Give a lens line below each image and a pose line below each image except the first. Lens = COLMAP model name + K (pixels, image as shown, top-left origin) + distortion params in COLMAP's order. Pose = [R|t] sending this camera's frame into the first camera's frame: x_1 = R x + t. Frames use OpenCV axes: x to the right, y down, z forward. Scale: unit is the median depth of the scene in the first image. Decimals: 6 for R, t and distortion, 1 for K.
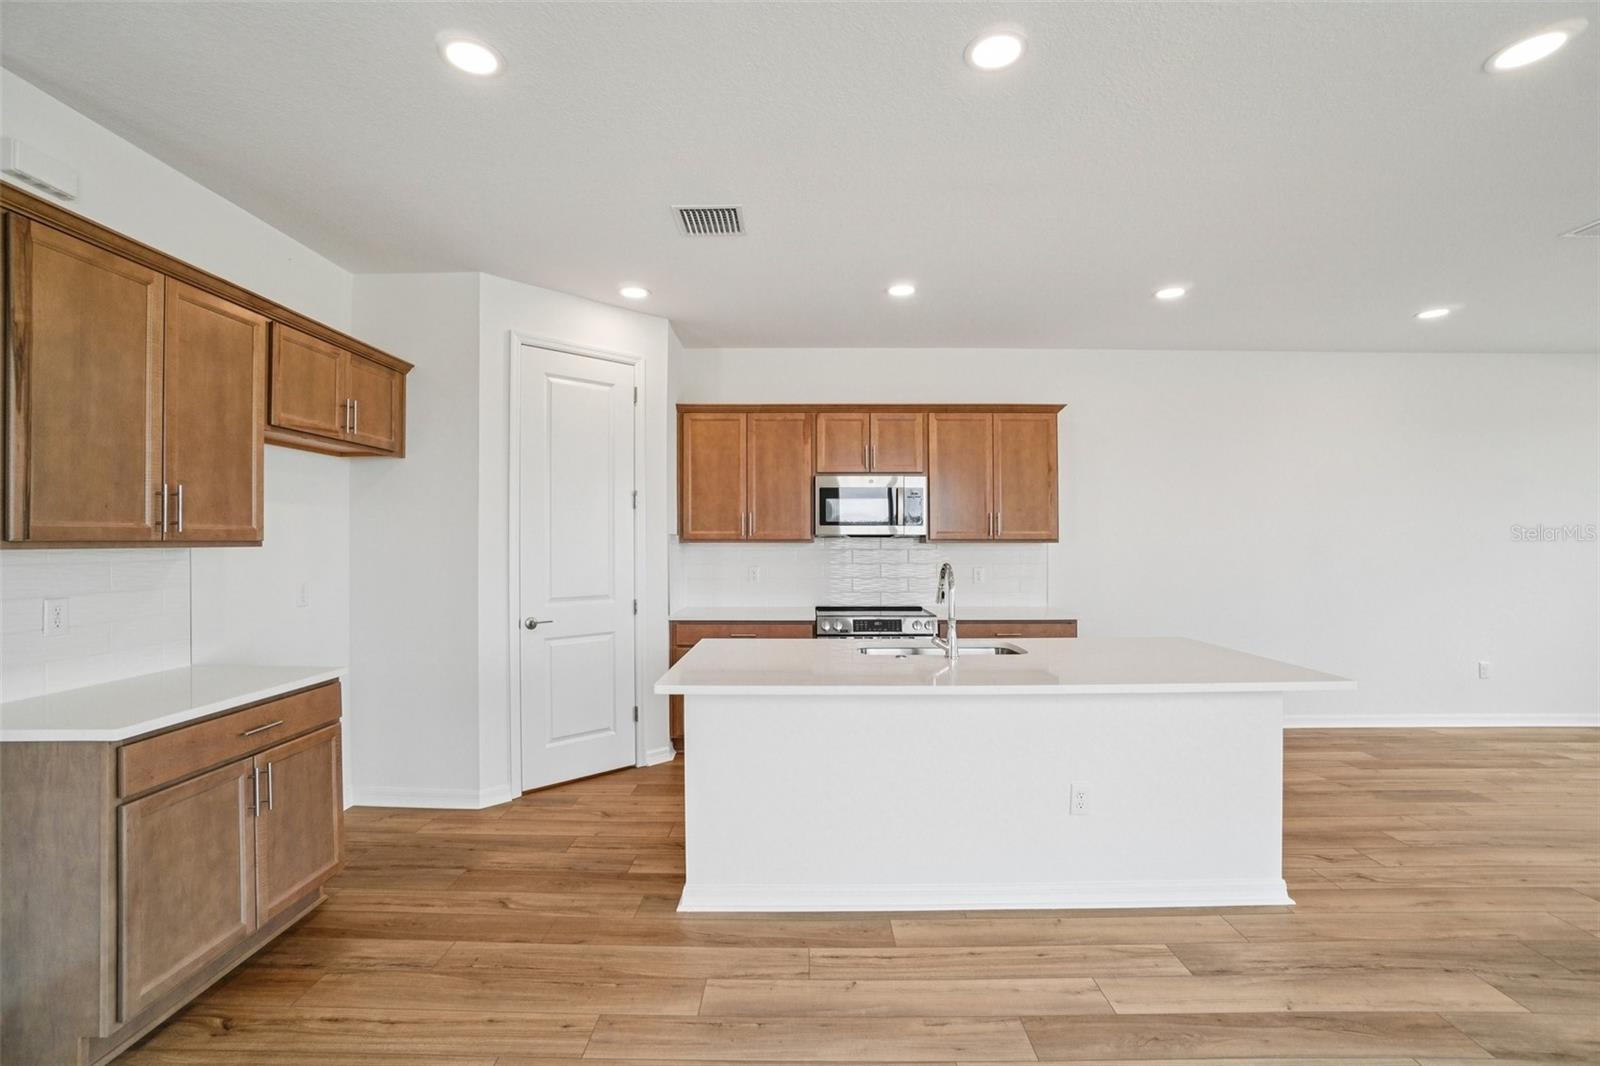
lens RADIAL K [[713.2, 0, 796.4], [0, 713.2, 538.9], [0, 0, 1]] dist [-0.063792, 0.023956]
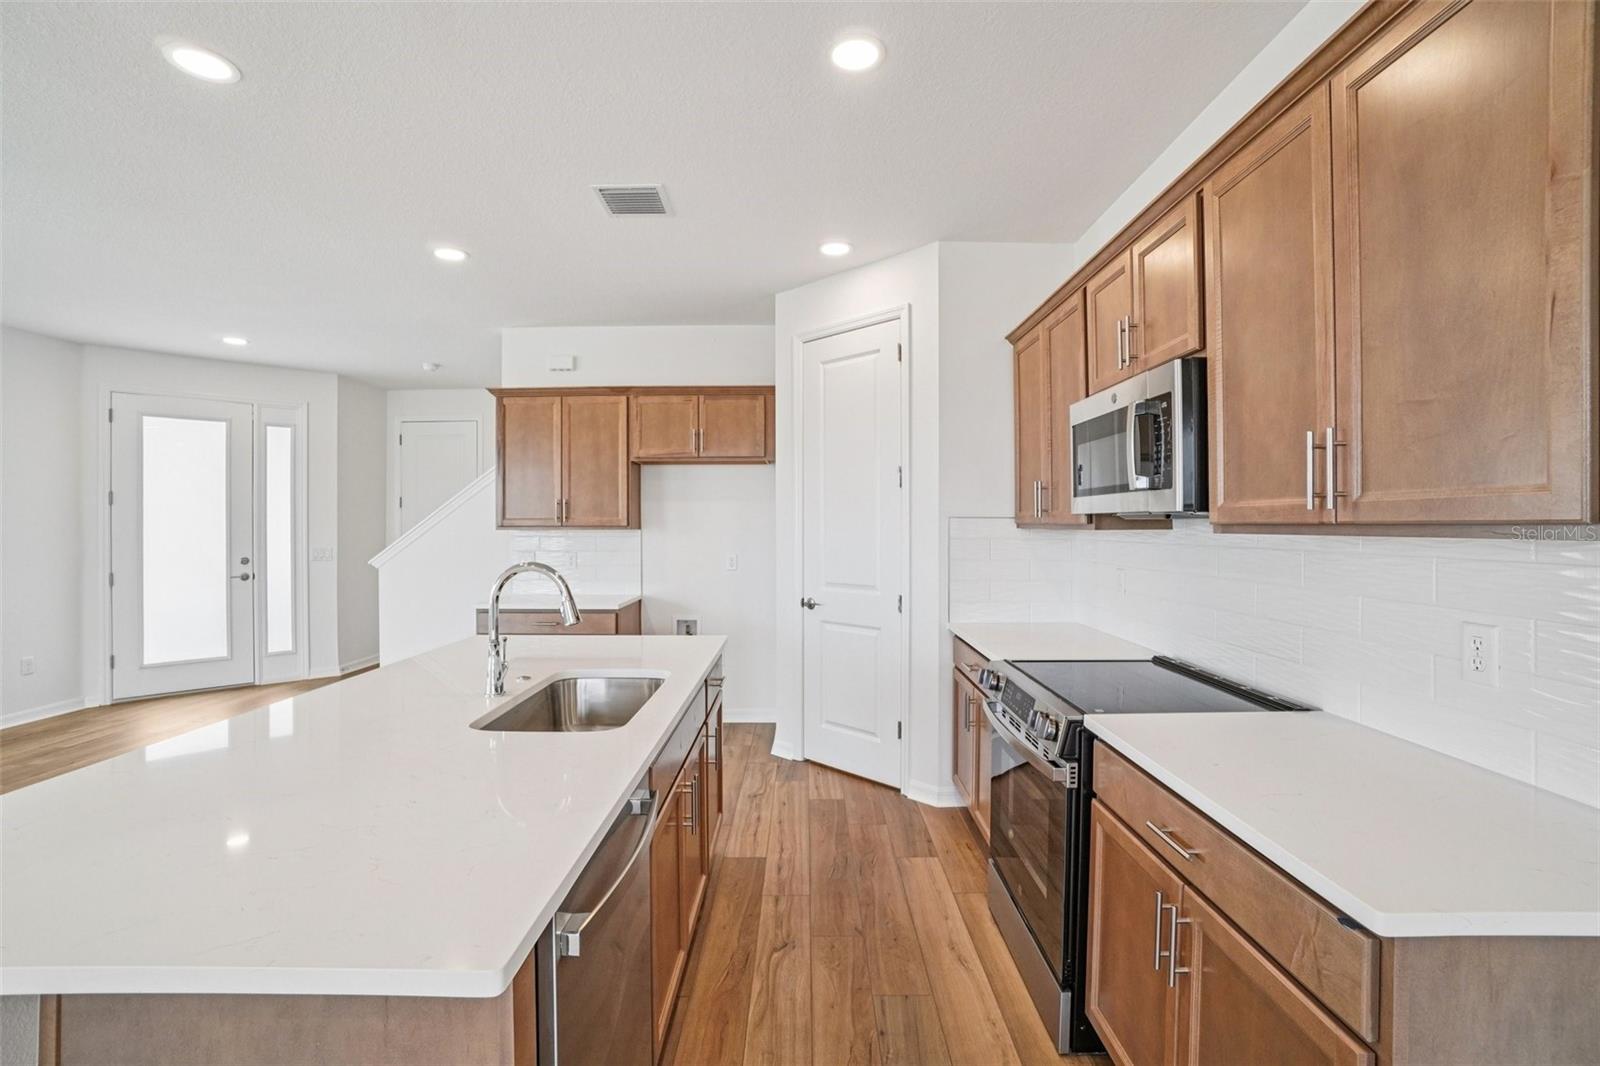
lens RADIAL K [[711.6, 0, 796.2], [0, 711.6, 521.1], [0, 0, 1]] dist [-0.063391, 0.022861]
pose [[0.006040, -0.002995, -0.999977, 0.615425], [0.007169, 0.999970, -0.002952, -0.000829], [0.999956, -0.007151, 0.006061, 0.869132]]
